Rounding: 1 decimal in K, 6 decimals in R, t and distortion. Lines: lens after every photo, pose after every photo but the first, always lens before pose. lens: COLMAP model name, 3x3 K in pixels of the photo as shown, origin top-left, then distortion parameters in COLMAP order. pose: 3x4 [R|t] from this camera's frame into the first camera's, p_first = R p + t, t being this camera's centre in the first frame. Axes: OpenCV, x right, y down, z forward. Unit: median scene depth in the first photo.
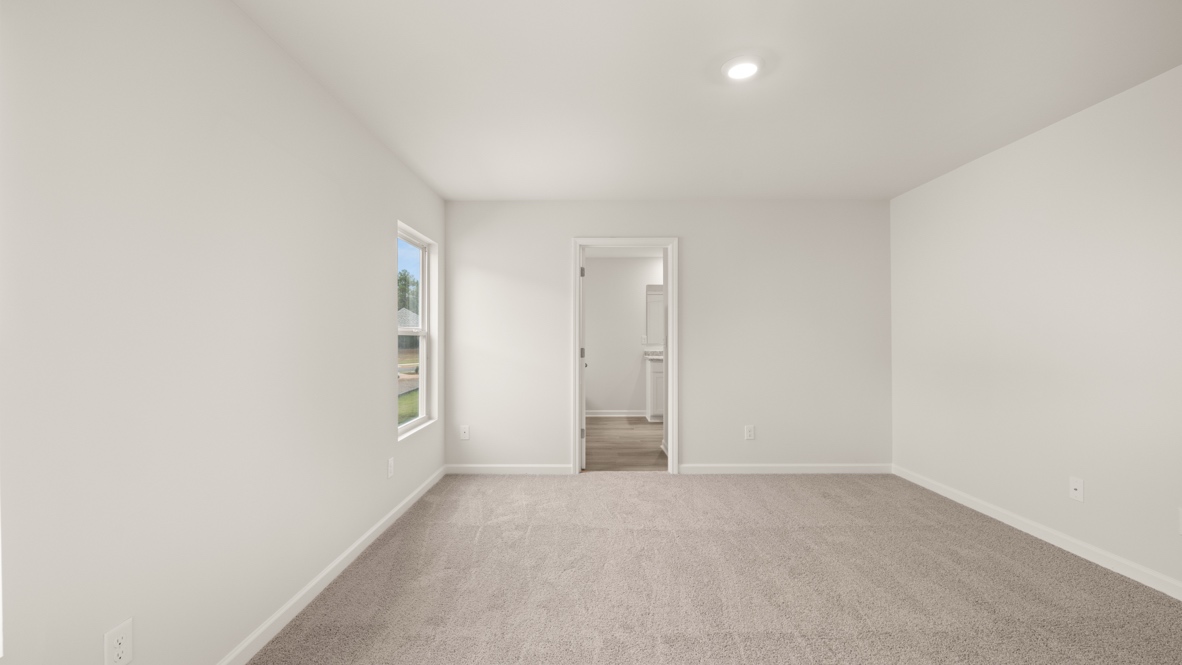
lens RADIAL K [[490.7, 0, 591.0], [0, 490.7, 332.5], [0, 0, 1]] dist [-0.006945, -0.000149]
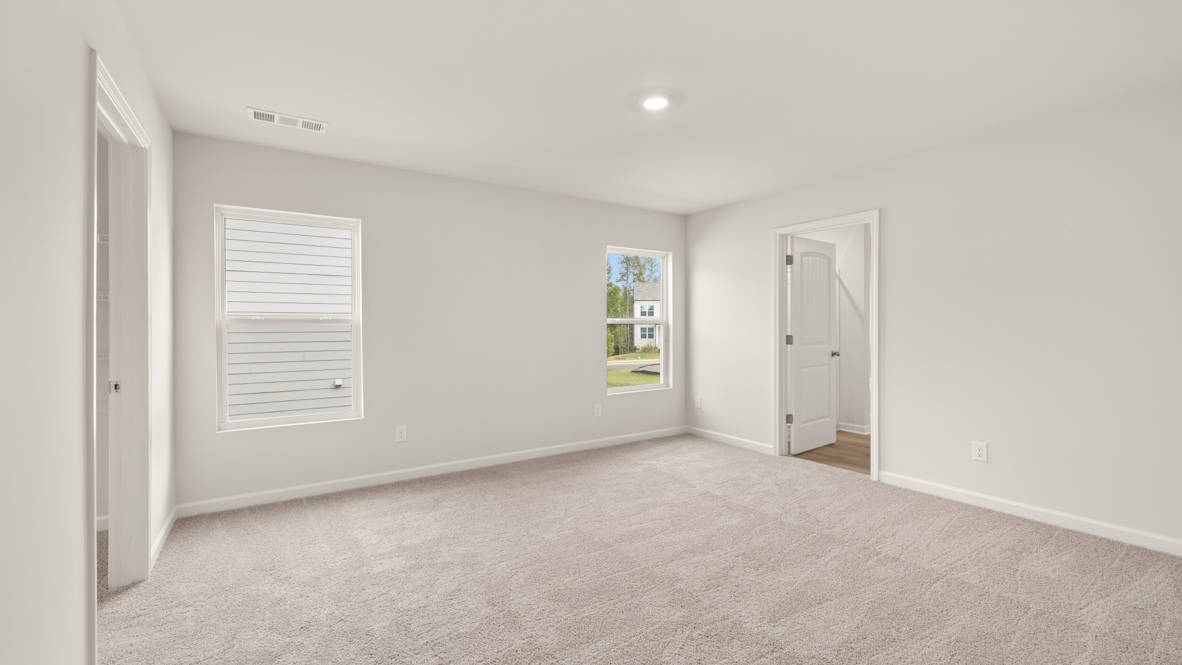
lens RADIAL K [[490.7, 0, 591.0], [0, 490.7, 332.5], [0, 0, 1]] dist [-0.006945, -0.000149]
pose [[0.563005, 0.012141, -0.826365, 0.629886], [0.010664, 0.999702, 0.021953, -0.000869], [0.826385, -0.021172, 0.562707, 0.095986]]
